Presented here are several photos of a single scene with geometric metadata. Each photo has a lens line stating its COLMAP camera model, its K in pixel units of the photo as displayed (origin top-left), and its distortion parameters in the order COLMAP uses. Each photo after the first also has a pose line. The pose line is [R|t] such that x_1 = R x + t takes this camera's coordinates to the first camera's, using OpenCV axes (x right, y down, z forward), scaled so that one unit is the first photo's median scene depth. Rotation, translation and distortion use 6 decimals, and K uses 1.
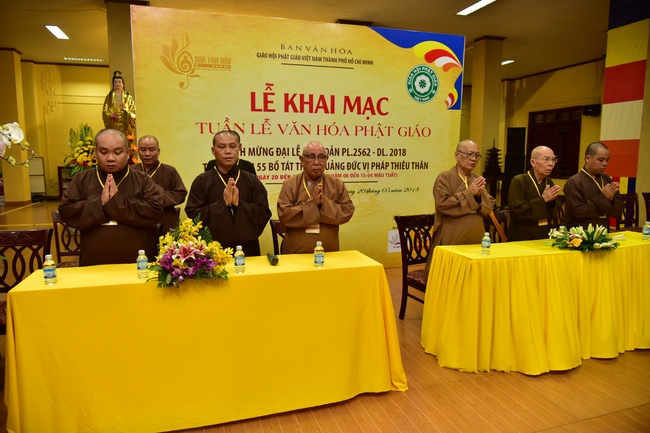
lens RADIAL K [[435.9, 0, 325.0], [0, 435.9, 216.5], [0, 0, 1]] dist [-0.026857, 0.000423]
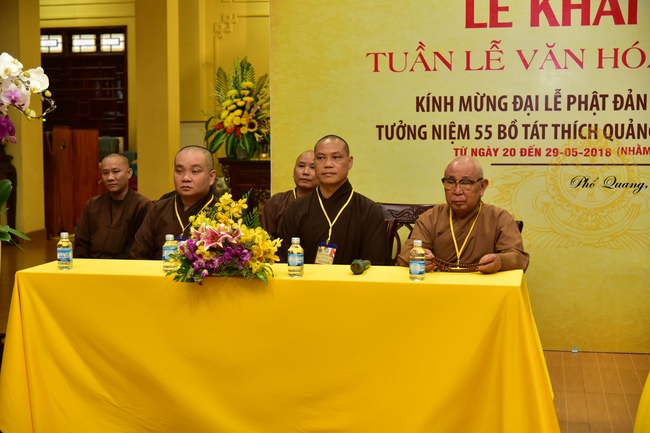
lens RADIAL K [[1024.9, 0, 325.0], [0, 1024.9, 216.5], [0, 0, 1]] dist [-0.006938, 0.047793]
pose [[0.887282, 0.037072, -0.459736, 0.249084], [-0.057020, 0.997935, -0.029576, 0.034056], [0.457690, 0.052457, 0.887563, -0.174186]]
